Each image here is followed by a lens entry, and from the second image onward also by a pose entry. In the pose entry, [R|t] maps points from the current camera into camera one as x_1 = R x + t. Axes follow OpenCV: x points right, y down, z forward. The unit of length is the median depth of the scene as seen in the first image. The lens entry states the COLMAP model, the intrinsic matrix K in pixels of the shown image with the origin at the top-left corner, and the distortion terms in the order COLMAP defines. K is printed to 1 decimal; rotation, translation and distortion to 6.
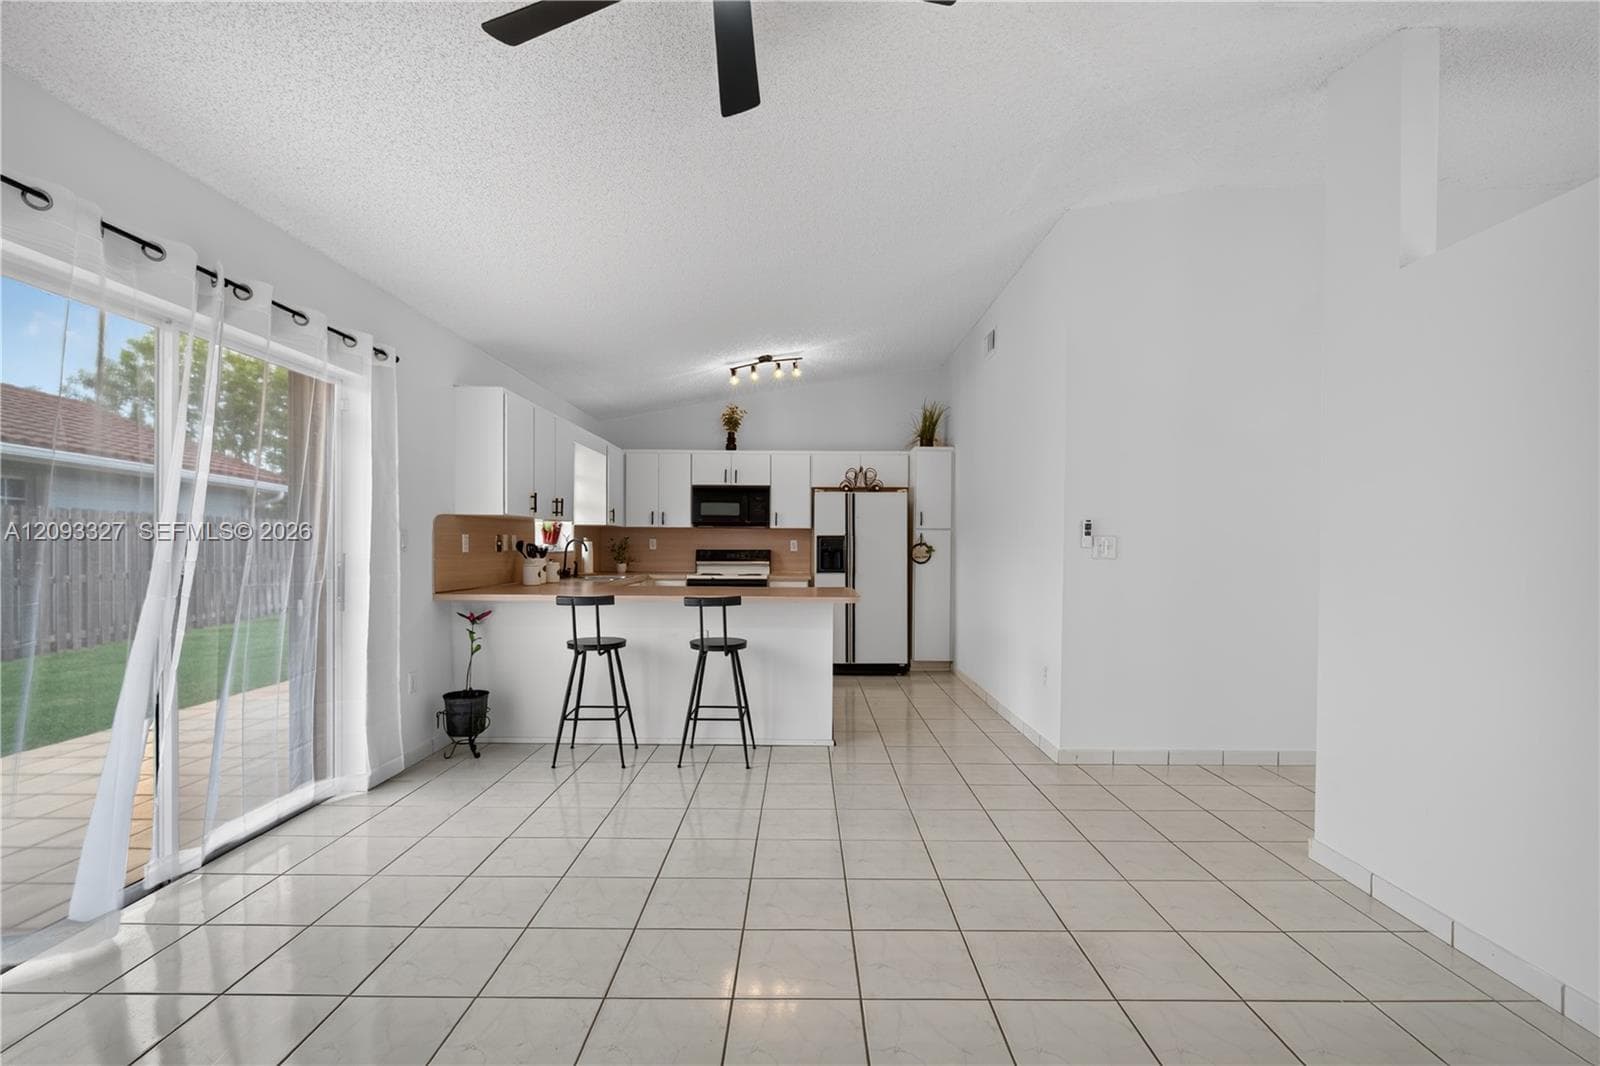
lens RADIAL K [[694.2, 0, 798.5], [0, 694.2, 556.8], [0, 0, 1]] dist [-0.000222, 0.000014]
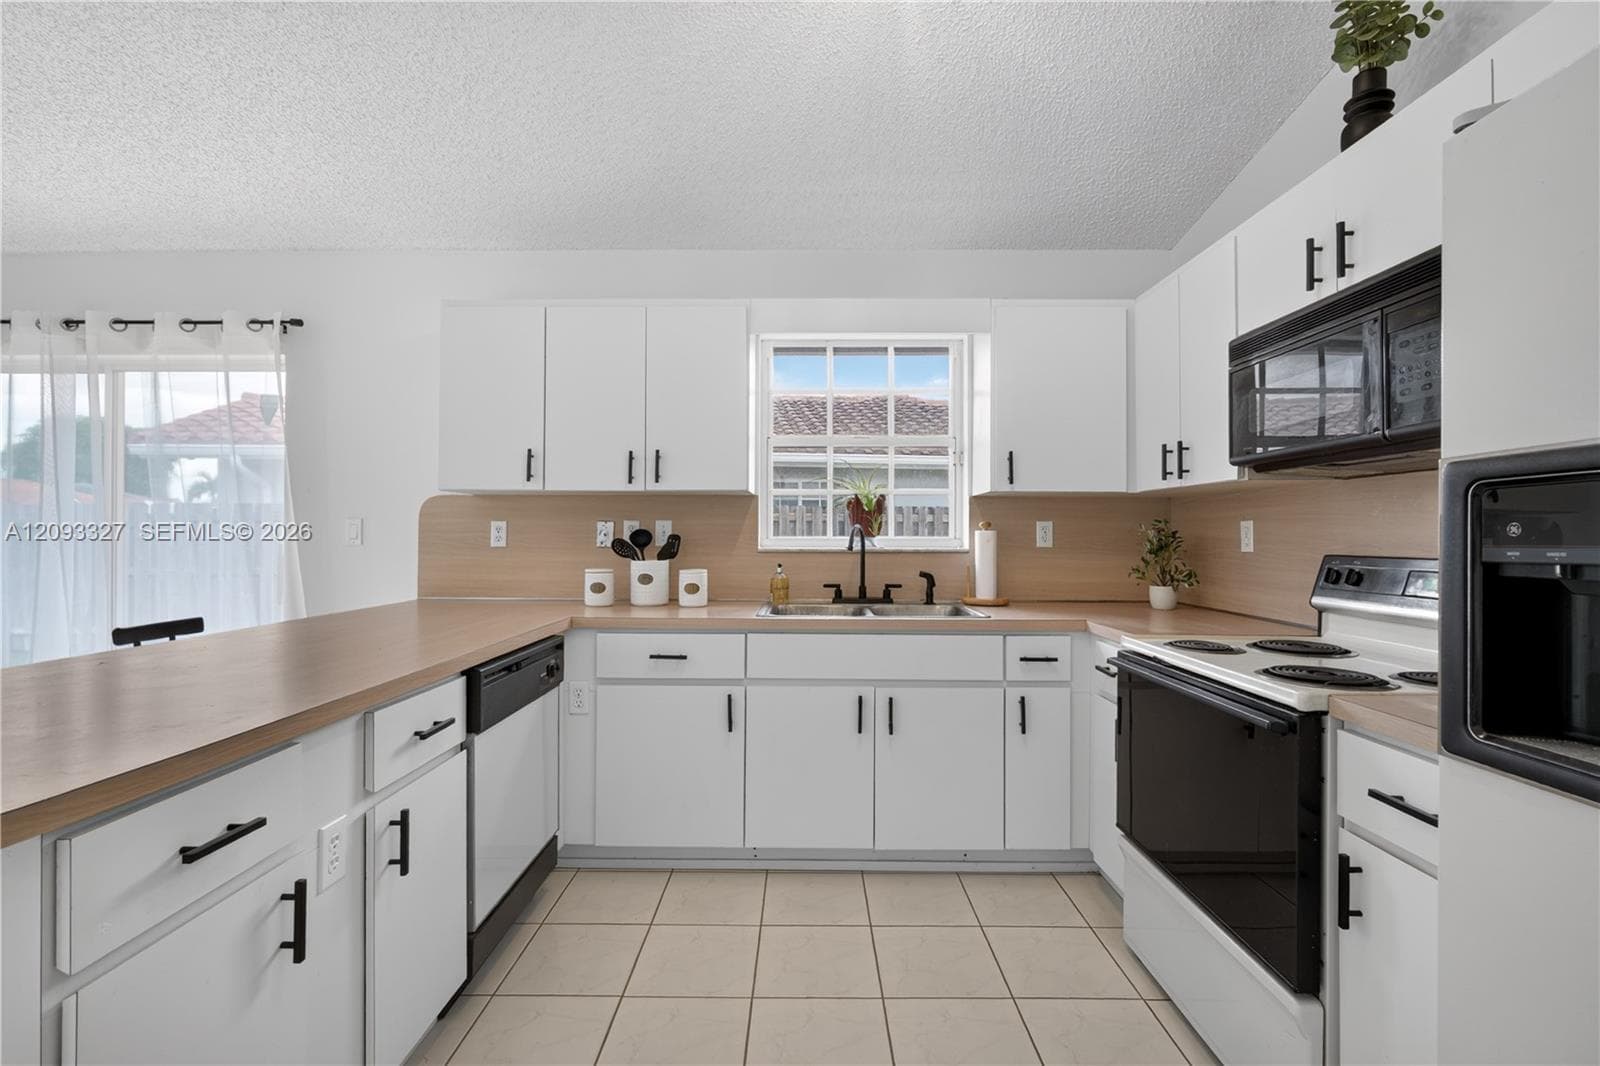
lens RADIAL K [[712.2, 0, 819.0], [0, 712.2, 533.8], [0, 0, 1]] dist [-0.001650, 0.000423]
pose [[-0.008512, -0.004480, -0.999954, 0.161468], [-0.021013, 0.999770, -0.004300, -0.014847], [0.999743, 0.020976, -0.008604, 0.866377]]
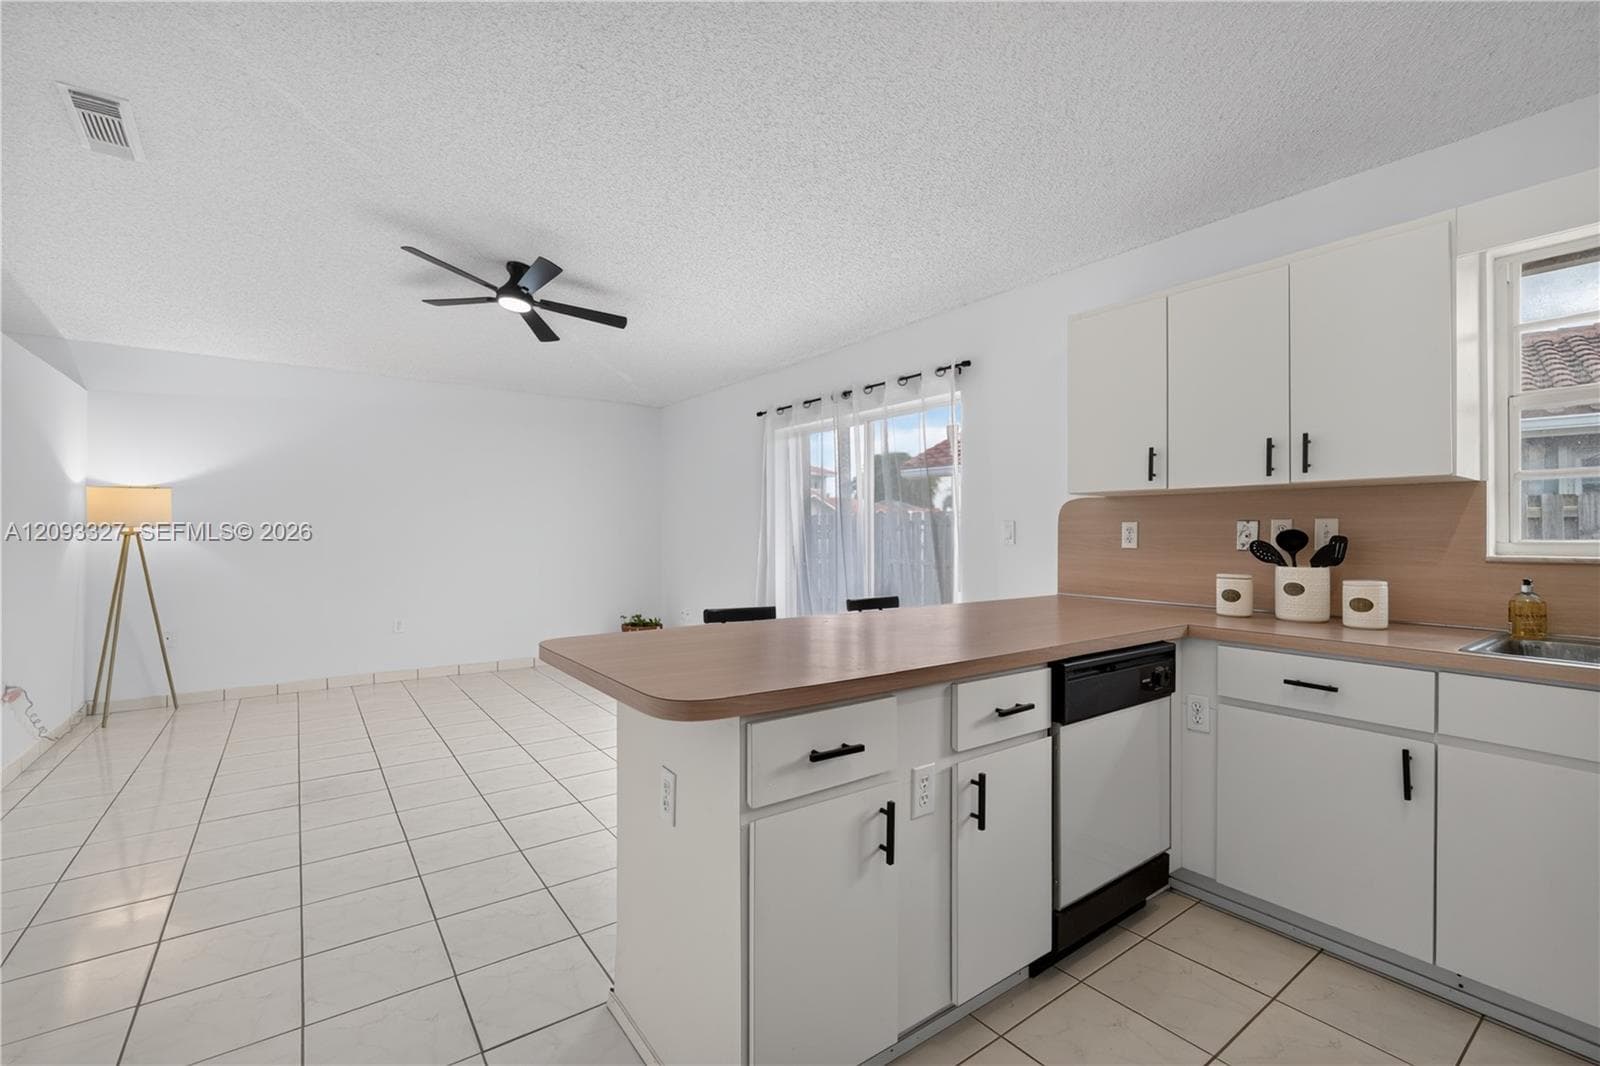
lens RADIAL K [[704.4, 0, 787.1], [0, 704.4, 536.6], [0, 0, 1]] dist [-0.003144, 0.000017]
pose [[-0.814647, -0.002954, -0.579949, 0.145755], [-0.015809, 0.999729, 0.017115, -0.015717], [0.579741, 0.023111, -0.814473, 0.899940]]
